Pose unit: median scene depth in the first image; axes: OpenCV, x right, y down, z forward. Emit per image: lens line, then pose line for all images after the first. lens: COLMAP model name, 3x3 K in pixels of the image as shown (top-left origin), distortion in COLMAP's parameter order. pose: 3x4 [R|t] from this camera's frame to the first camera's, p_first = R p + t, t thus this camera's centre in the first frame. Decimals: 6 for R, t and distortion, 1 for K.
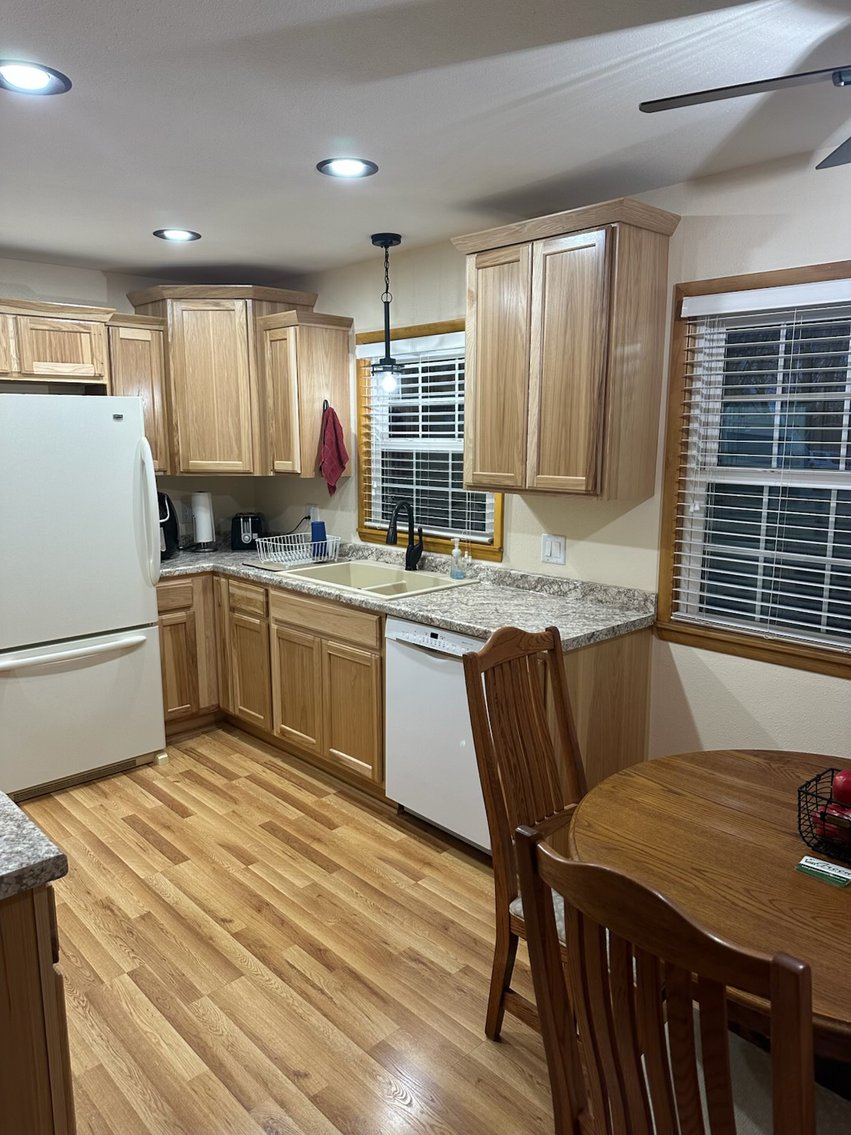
lens RADIAL K [[805.3, 0, 420.2], [0, 805.3, 569.2], [0, 0, 1]] dist [0.036239, -0.004521]
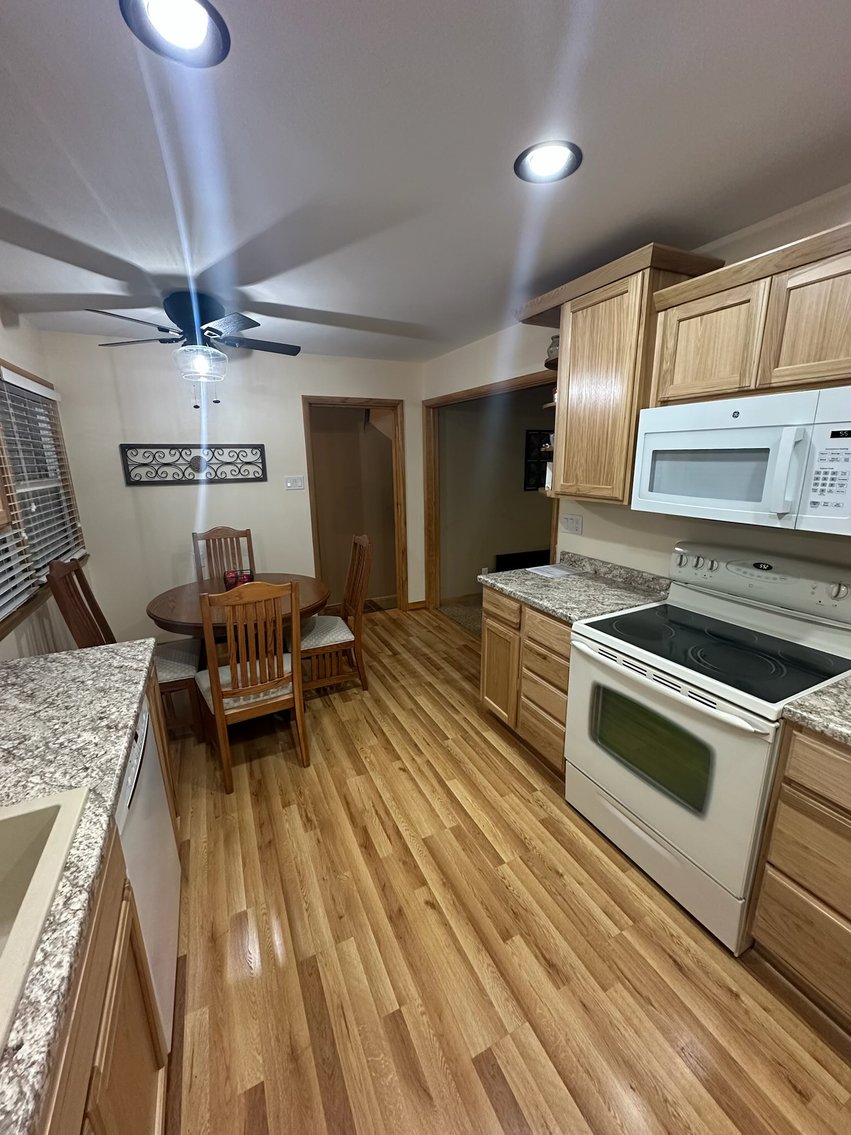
lens RADIAL K [[447.6, 0, 425.1], [0, 447.6, 567.0], [0, 0, 1]] dist [-0.001637, -0.000903]
pose [[-0.956121, -0.055293, 0.287707, -0.367675], [0.064396, 0.918350, 0.390495, -0.214784], [-0.285807, 0.391887, -0.874493, 1.307110]]
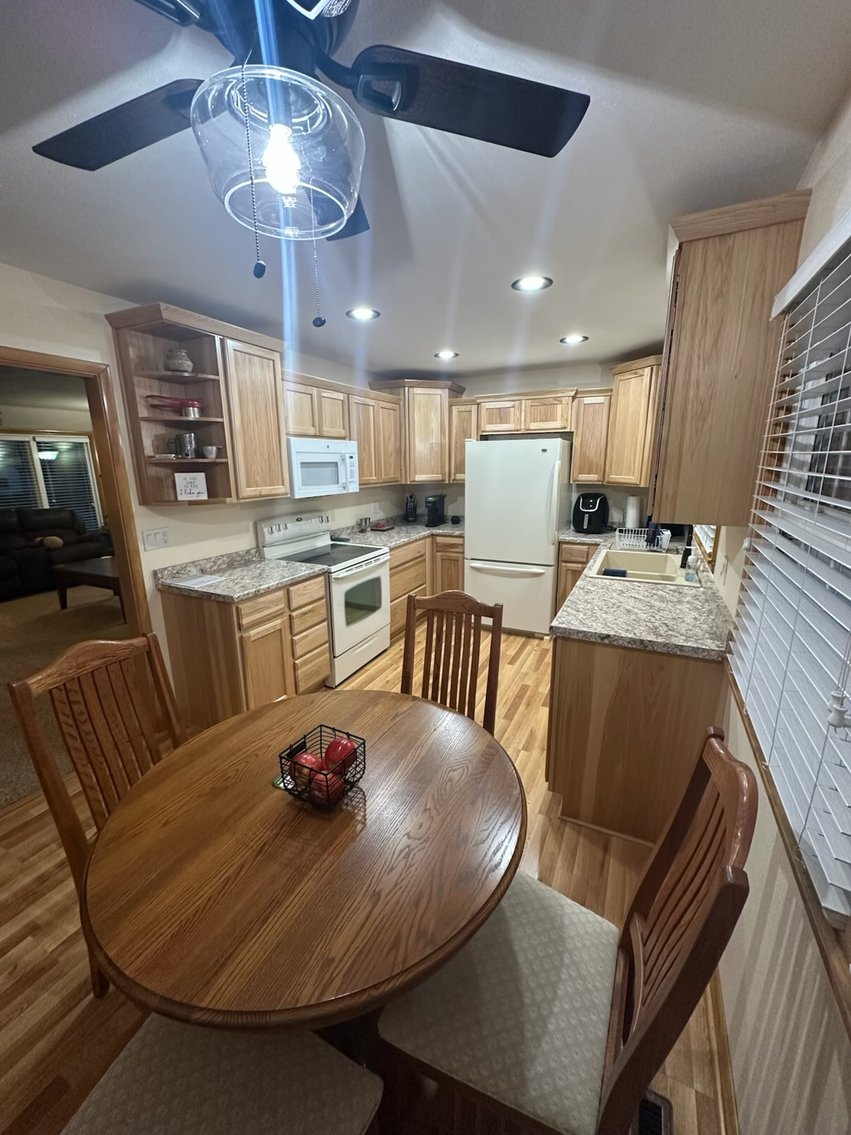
lens RADIAL K [[447.6, 0, 424.6], [0, 447.6, 566.9], [0, 0, 1]] dist [-0.001637, -0.000903]
pose [[0.354005, 0.217356, -0.909636, 0.666312], [-0.147032, 0.973459, 0.175386, -0.087798], [0.923614, 0.071658, 0.376567, 0.494647]]
